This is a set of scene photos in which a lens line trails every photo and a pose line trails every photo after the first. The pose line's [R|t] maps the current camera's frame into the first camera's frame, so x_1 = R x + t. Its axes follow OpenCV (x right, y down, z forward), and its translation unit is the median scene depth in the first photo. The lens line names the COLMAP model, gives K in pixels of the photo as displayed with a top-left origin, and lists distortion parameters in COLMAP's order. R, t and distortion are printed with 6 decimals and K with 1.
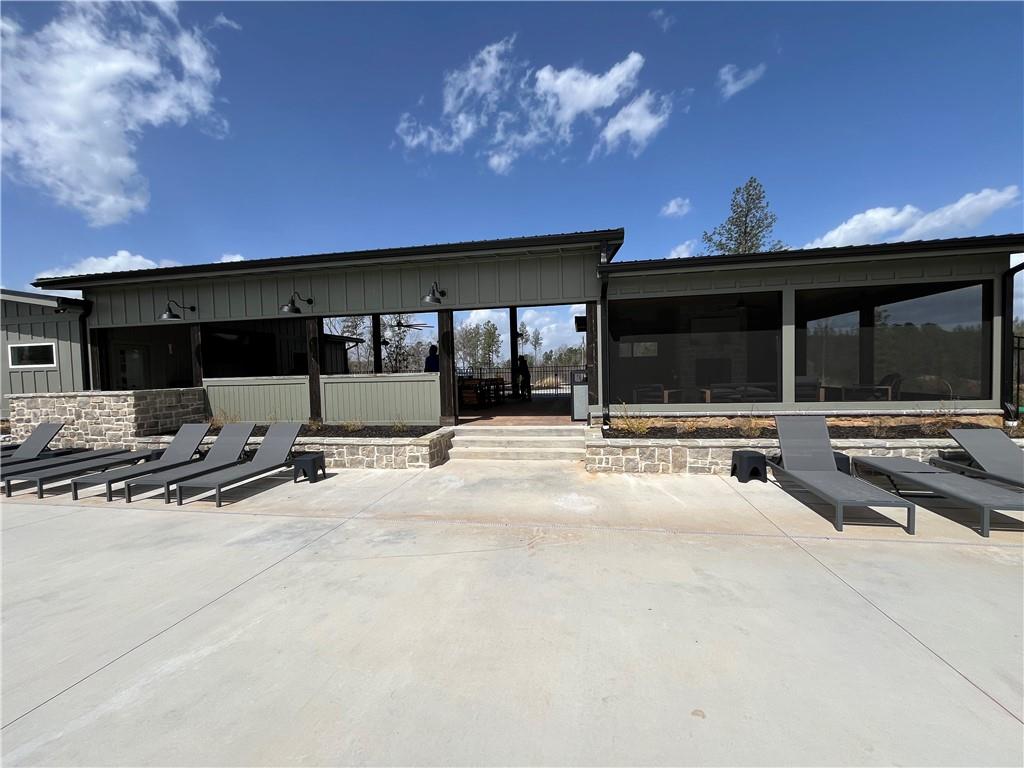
lens RADIAL K [[411.4, 0, 512.0], [0, 411.4, 384.0], [0, 0, 1]] dist [-0.002664, -0.000191]
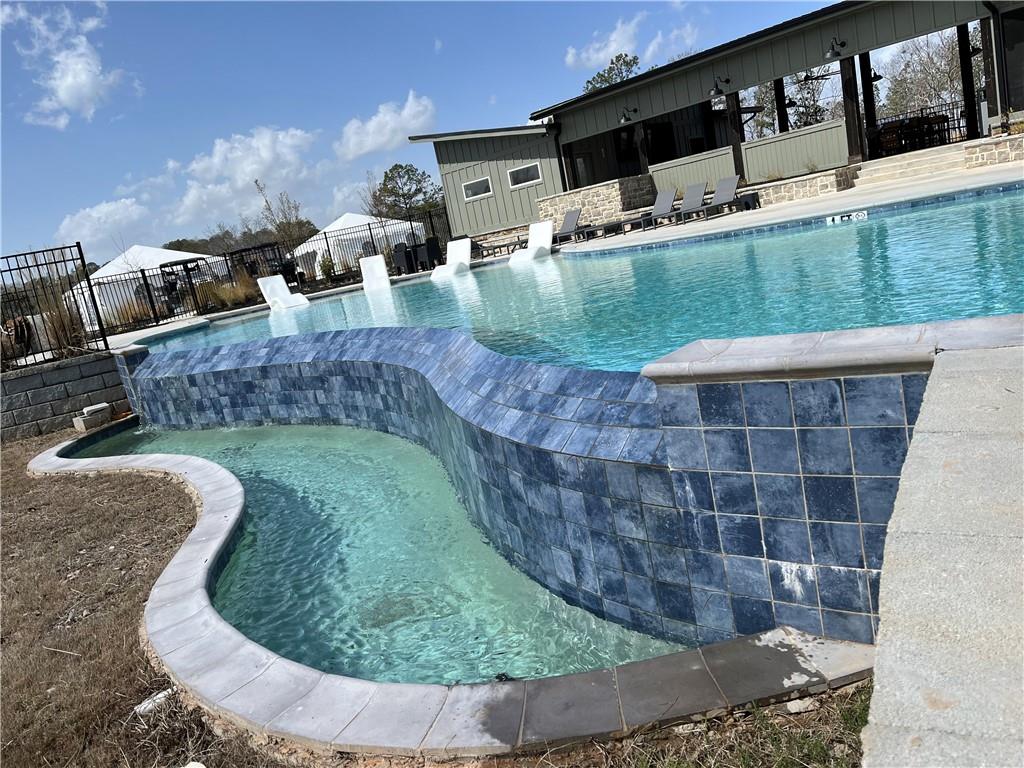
lens RADIAL K [[783.6, 0, 506.4], [0, 783.6, 384.5], [0, 0, 1]] dist [0.066011, -0.085797]
pose [[0.790648, -0.013885, -0.612113, 0.438146], [0.155174, 0.971646, 0.178393, 0.160474], [0.592281, -0.236030, 0.770385, -1.496201]]
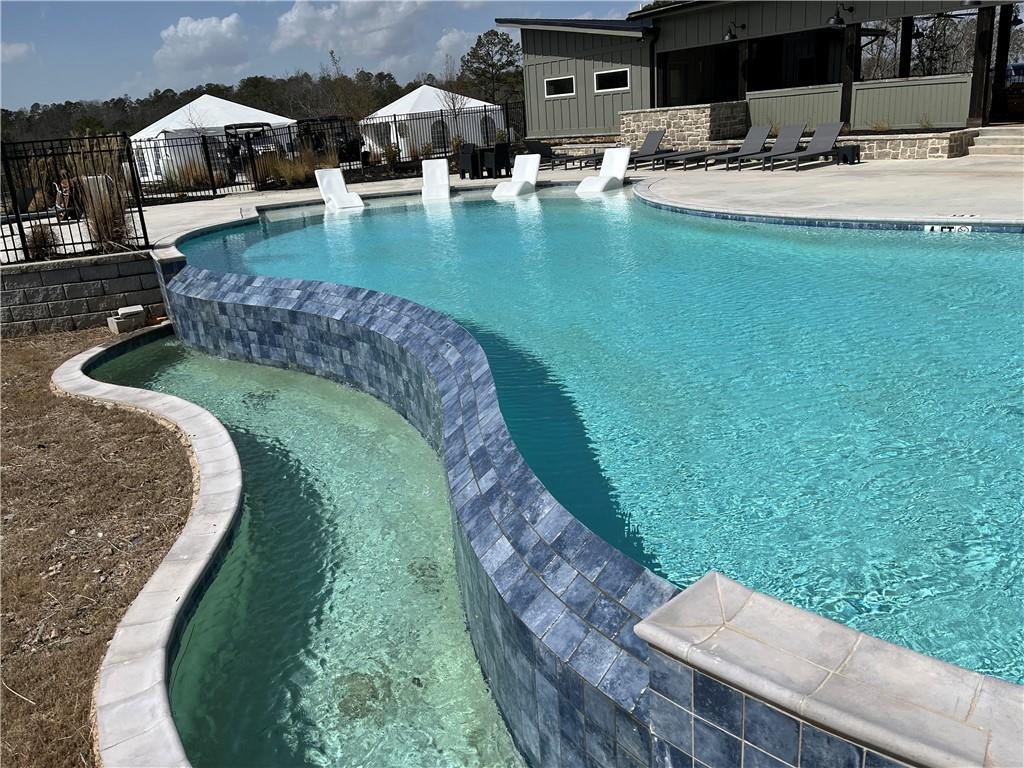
lens RADIAL K [[784.6, 0, 512.0], [0, 784.6, 384.0], [0, 0, 1]] dist [0.067625, -0.085681]
pose [[0.740419, 0.188527, -0.645165, 0.412477], [0.032039, 0.948868, 0.314043, 0.051161], [0.671382, -0.253194, 0.696519, -1.407288]]
